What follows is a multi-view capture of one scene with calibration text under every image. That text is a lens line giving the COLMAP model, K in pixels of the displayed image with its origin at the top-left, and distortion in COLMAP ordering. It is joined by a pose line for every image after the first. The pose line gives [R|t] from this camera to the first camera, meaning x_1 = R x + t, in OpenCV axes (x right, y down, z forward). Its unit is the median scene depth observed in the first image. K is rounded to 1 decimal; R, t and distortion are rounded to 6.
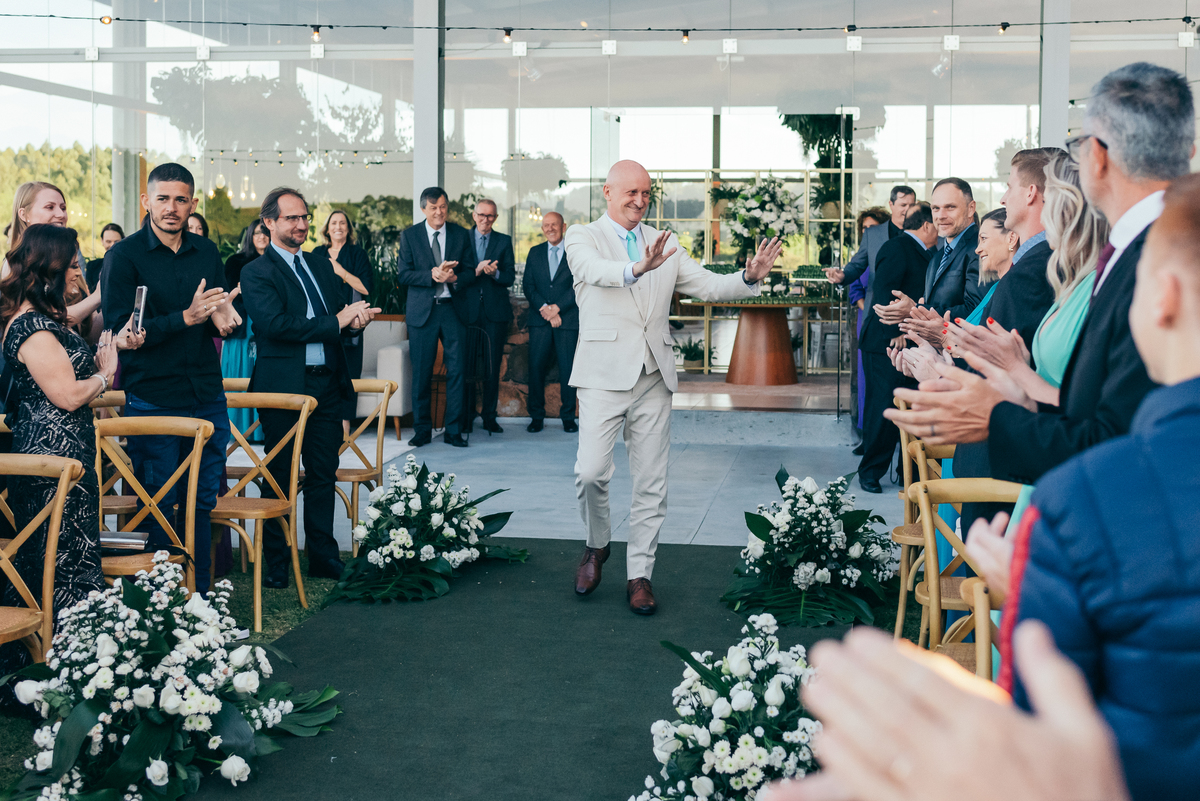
lens RADIAL K [[1190.1, 0, 599.4], [0, 1190.1, 397.8], [0, 0, 1]] dist [0.000483, -0.007167]
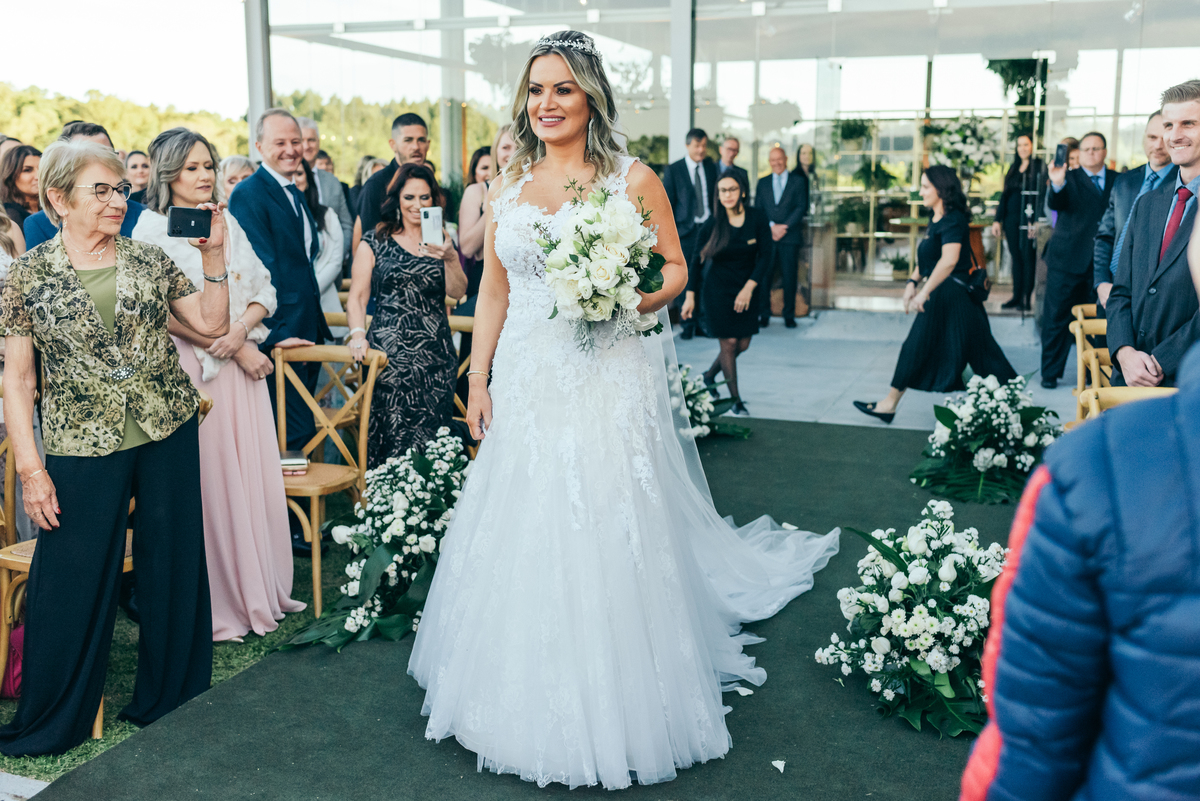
lens RADIAL K [[1186.5, 0, 557.5], [0, 1186.5, 437.8], [0, 0, 1]] dist [0.003498, 0.013522]
pose [[0.987317, 0.028551, -0.156175, -0.059845], [-0.015162, 0.996157, 0.086258, 0.032560], [0.158038, -0.082796, 0.983956, -0.215314]]
